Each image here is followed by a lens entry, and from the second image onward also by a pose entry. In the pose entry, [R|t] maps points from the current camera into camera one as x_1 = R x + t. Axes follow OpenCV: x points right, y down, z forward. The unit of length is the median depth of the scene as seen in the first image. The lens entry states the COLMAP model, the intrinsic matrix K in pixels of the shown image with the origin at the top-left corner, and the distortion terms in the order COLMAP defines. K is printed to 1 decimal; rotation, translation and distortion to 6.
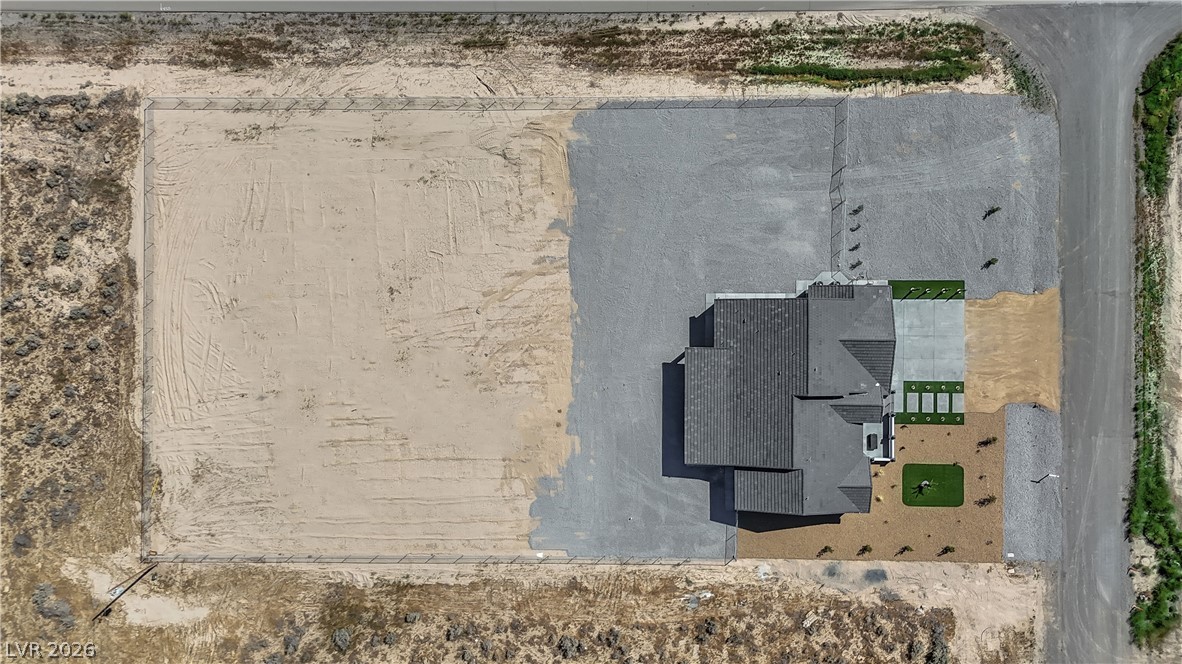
lens RADIAL K [[881.8, 0, 591.0], [0, 881.8, 332.0], [0, 0, 1]] dist [0.069111, -0.056942]
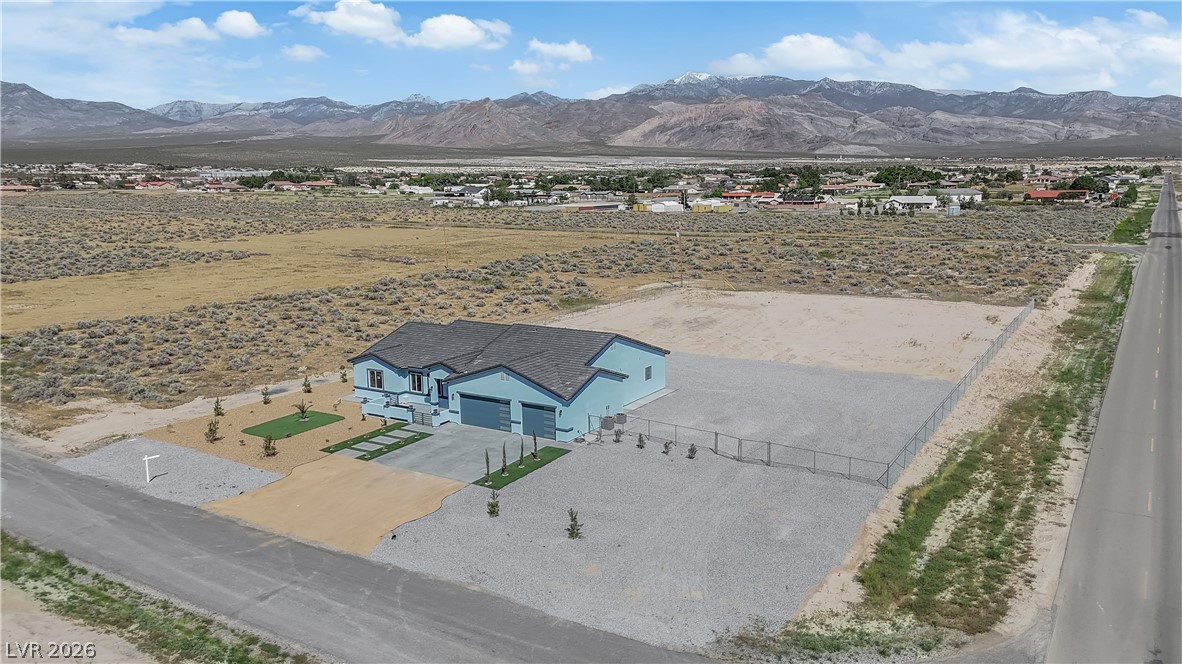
lens RADIAL K [[881.8, 0, 591.0], [0, 881.8, 332.0], [0, 0, 1]] dist [0.069111, -0.056942]
pose [[-0.529870, 0.180076, -0.828740, 0.822747], [-0.847787, -0.086861, 0.523175, -0.386033], [0.022226, 0.979810, 0.198691, 0.786130]]
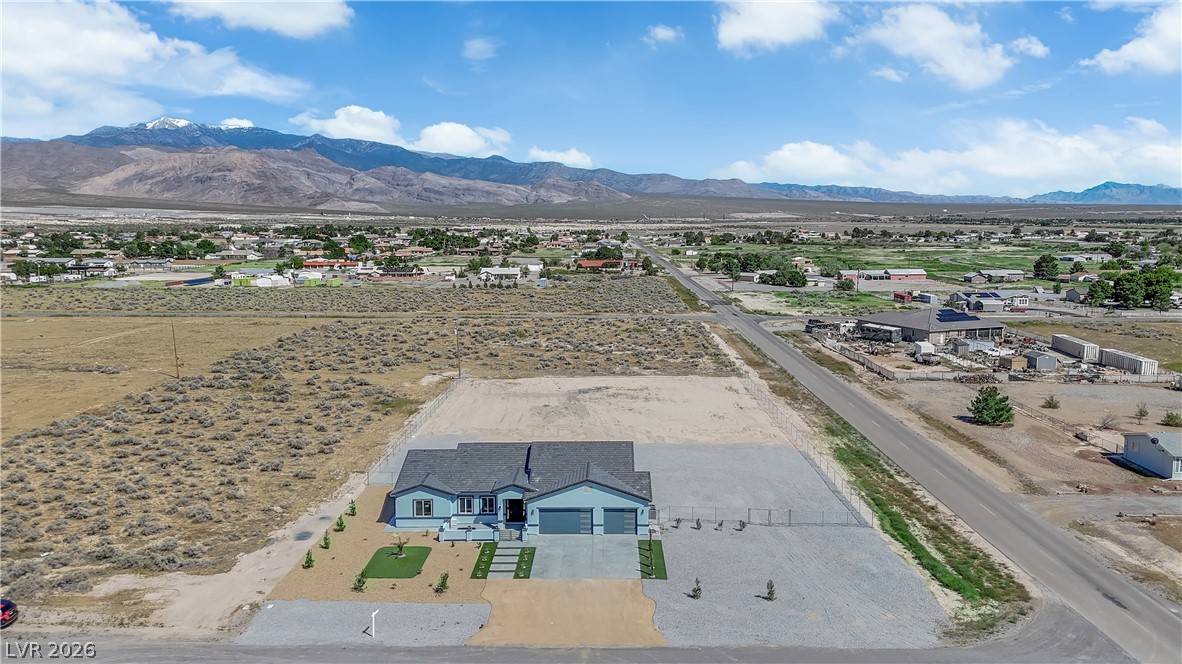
lens RADIAL K [[881.8, 0, 591.0], [0, 881.8, 332.0], [0, 0, 1]] dist [0.069111, -0.056942]
pose [[-0.014970, 0.145924, -0.989183, 1.098759], [-0.999887, -0.000553, 0.015050, -0.005744], [0.001650, 0.989296, 0.145915, 0.686895]]
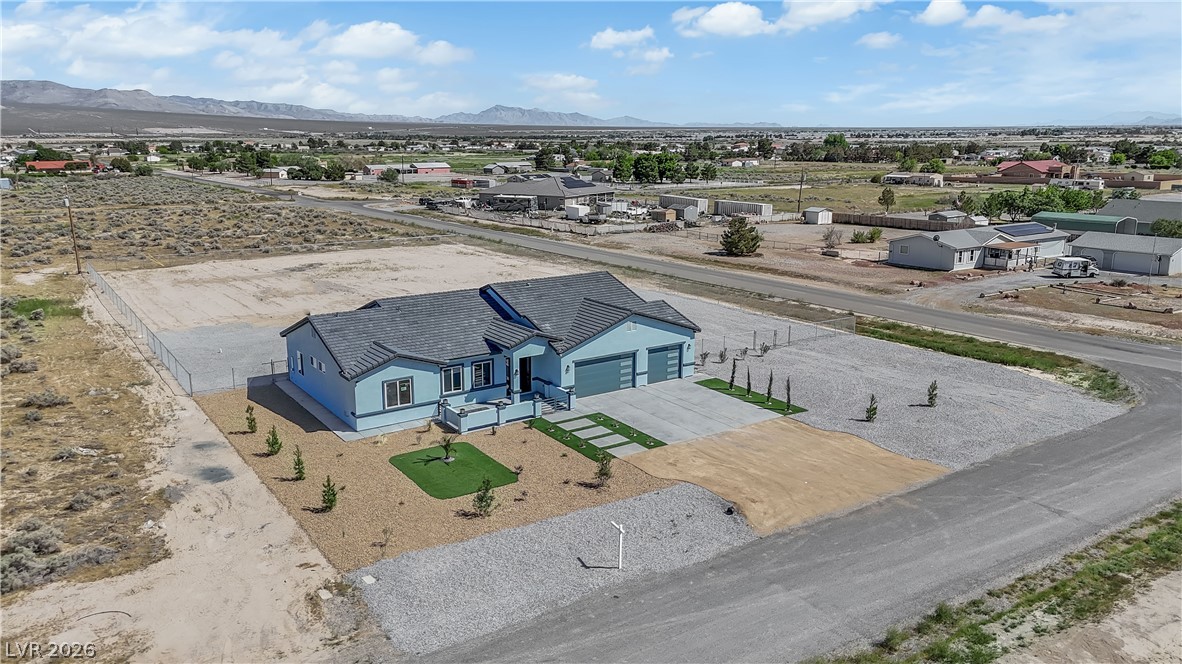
lens RADIAL K [[872.8, 0, 574.4], [0, 872.8, 330.6], [0, 0, 1]] dist [0.078532, -0.065696]
pose [[0.552585, 0.197263, -0.809776, 0.768074], [-0.833436, 0.123964, -0.538533, 0.353157], [-0.005850, 0.972481, 0.232907, 0.815668]]
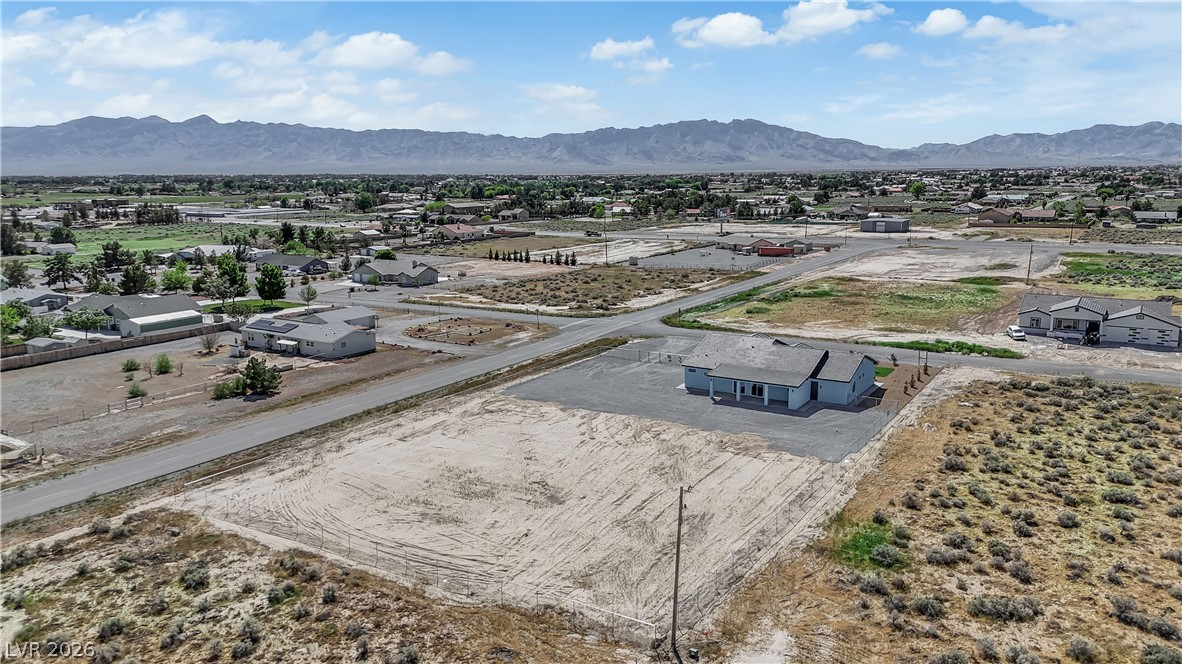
lens RADIAL K [[881.8, 0, 591.0], [0, 881.8, 332.0], [0, 0, 1]] dist [0.069111, -0.056942]
pose [[0.525968, -0.140988, 0.838737, -0.982101], [0.850504, 0.086644, -0.518782, 0.501145], [0.000471, 0.986213, 0.165483, 0.707691]]
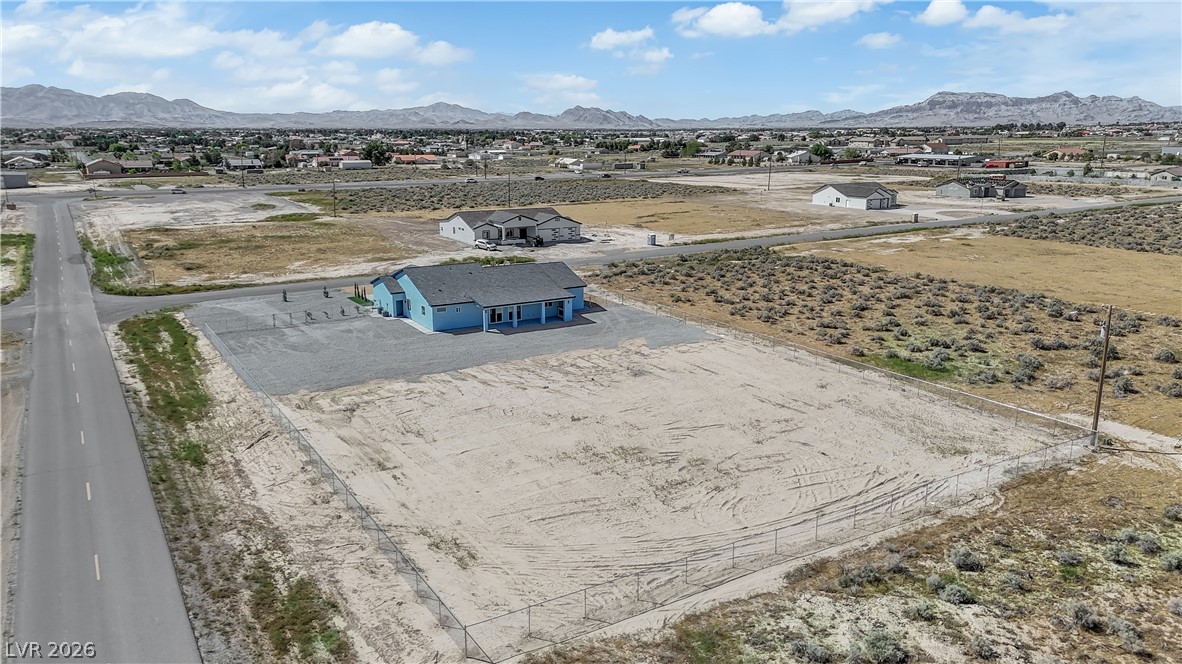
lens RADIAL K [[864.9, 0, 603.1], [0, 864.9, 333.1], [0, 0, 1]] dist [0.080949, -0.067472]
pose [[-0.527851, -0.176962, 0.830697, -0.838032], [0.849199, -0.127614, 0.512422, -0.395184], [0.015329, 0.975909, 0.217637, 0.772259]]
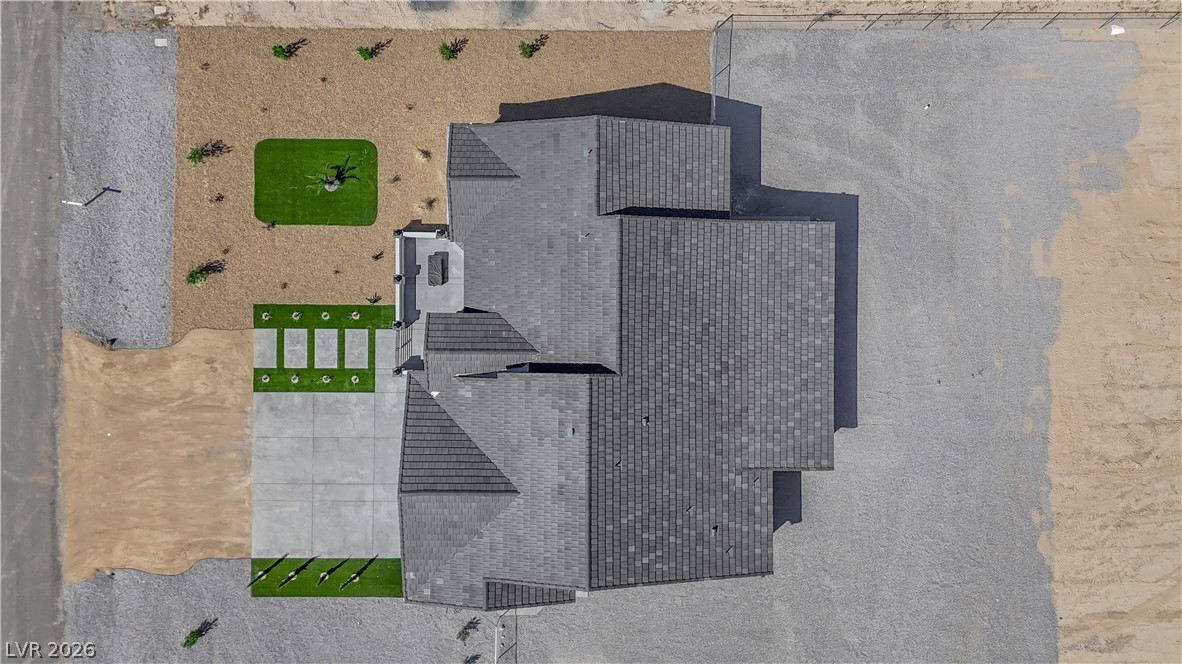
lens RADIAL K [[881.8, 0, 591.0], [0, 881.8, 332.0], [0, 0, 1]] dist [0.069111, -0.056942]
pose [[-0.999739, 0.000307, 0.022828, 0.217738], [-0.000280, -0.999999, 0.001176, 0.087346], [0.022829, 0.001169, 0.999739, 0.504754]]
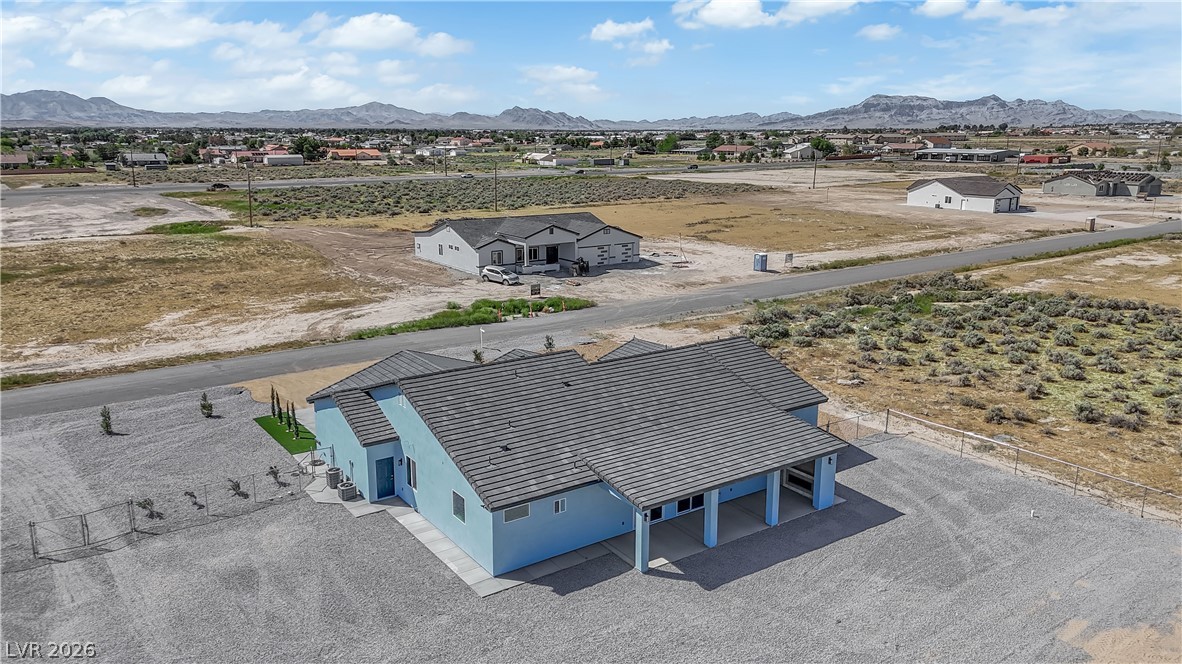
lens RADIAL K [[881.8, 0, 591.0], [0, 881.8, 332.0], [0, 0, 1]] dist [0.069111, -0.056942]
pose [[-0.572609, -0.165837, 0.802880, -0.164563], [0.819700, -0.133164, 0.557099, -0.192305], [0.014527, 0.977121, 0.212187, 0.817359]]
